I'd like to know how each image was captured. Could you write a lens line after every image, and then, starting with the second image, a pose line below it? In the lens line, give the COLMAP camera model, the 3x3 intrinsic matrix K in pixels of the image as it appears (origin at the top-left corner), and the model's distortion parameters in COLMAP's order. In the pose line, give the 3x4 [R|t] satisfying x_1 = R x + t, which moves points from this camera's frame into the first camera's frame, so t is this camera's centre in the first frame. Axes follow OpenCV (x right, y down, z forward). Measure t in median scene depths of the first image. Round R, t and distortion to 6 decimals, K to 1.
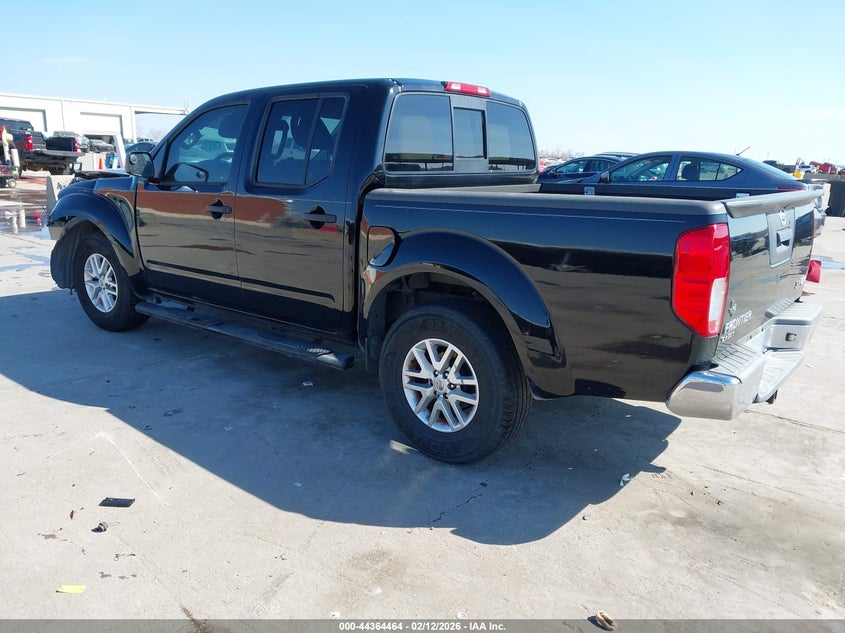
lens RADIAL K [[648.1, 0, 422.5], [0, 648.1, 316.5], [0, 0, 1]] dist [-0.029227, -0.000828]
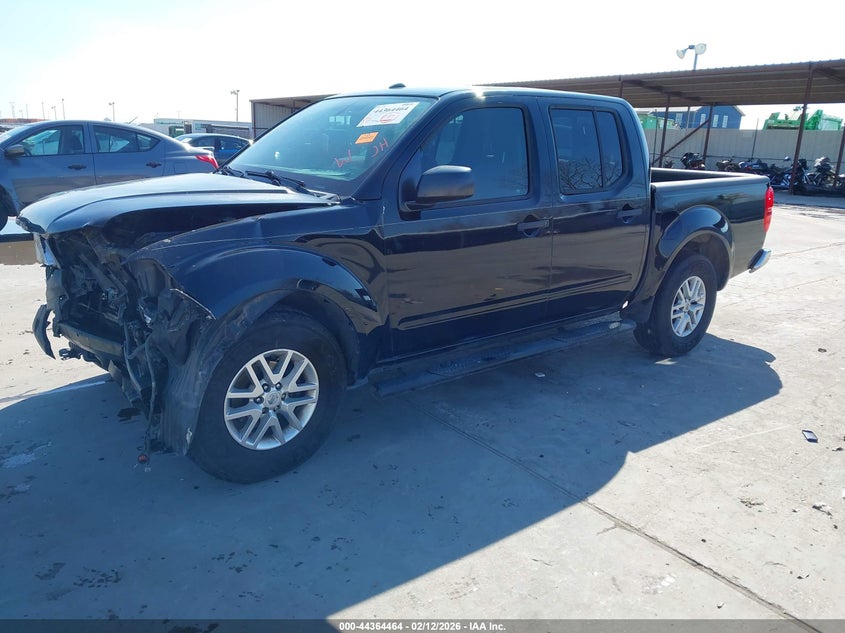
lens RADIAL K [[648.1, 0, 422.5], [0, 648.1, 316.5], [0, 0, 1]] dist [-0.029227, -0.000828]
pose [[0.257166, -0.271614, 0.927411, -1.348789], [0.210573, 0.952378, 0.220536, -0.295338], [-0.943146, 0.138574, 0.302113, 0.976078]]
